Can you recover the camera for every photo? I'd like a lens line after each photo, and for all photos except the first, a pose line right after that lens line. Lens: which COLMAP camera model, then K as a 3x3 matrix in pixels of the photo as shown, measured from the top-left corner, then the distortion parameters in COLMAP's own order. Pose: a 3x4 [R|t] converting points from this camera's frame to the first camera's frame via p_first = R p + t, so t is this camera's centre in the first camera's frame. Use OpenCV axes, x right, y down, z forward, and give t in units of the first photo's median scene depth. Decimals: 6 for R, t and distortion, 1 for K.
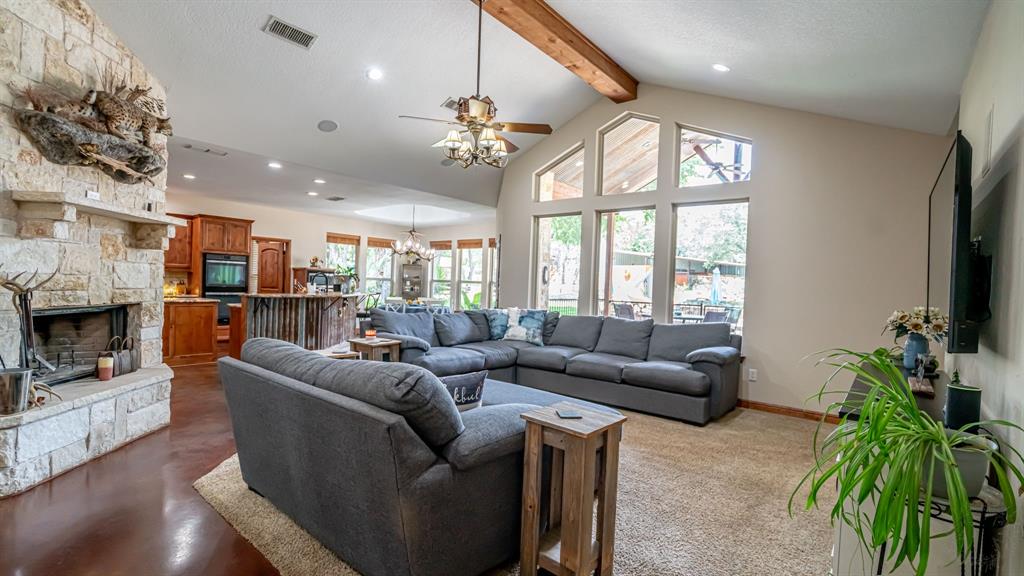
lens RADIAL K [[459.1, 0, 506.0], [0, 459.1, 288.7], [0, 0, 1]] dist [0.000827, -0.000103]
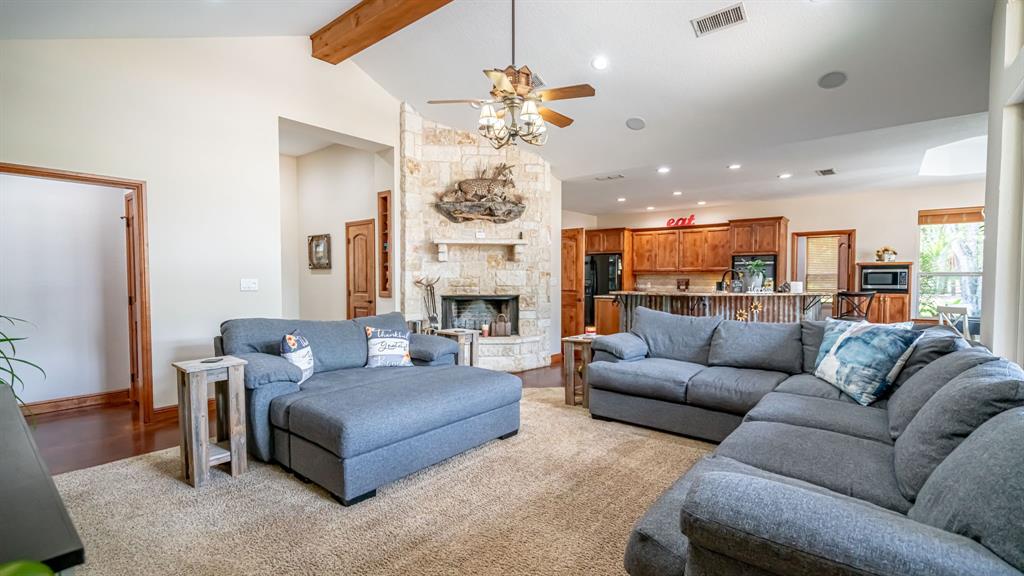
lens RADIAL K [[462.5, 0, 511.7], [0, 462.5, 293.0], [0, 0, 1]] dist [-0.002584, -0.000021]
pose [[0.017944, 0.005680, -0.999823, 0.386144], [-0.008714, 0.999947, 0.005524, 0.007311], [0.999801, 0.008614, 0.017992, 0.439168]]
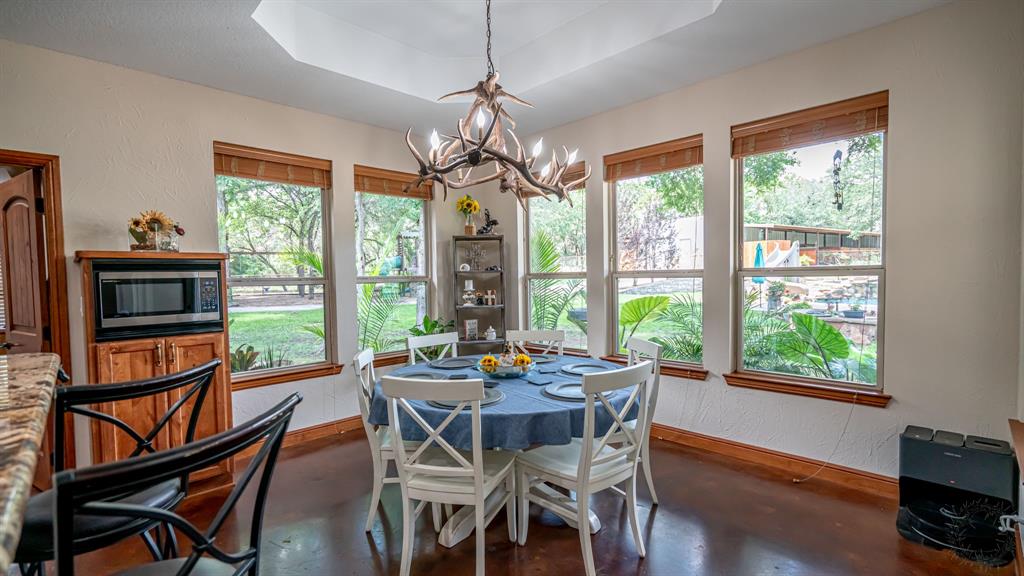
lens RADIAL K [[459.1, 0, 506.0], [0, 459.1, 288.7], [0, 0, 1]] dist [0.000827, -0.000103]
pose [[0.993616, -0.046422, -0.102825, -0.199091], [0.048339, 0.998699, 0.016230, -0.020194], [0.101938, -0.021097, 0.994567, 0.862590]]
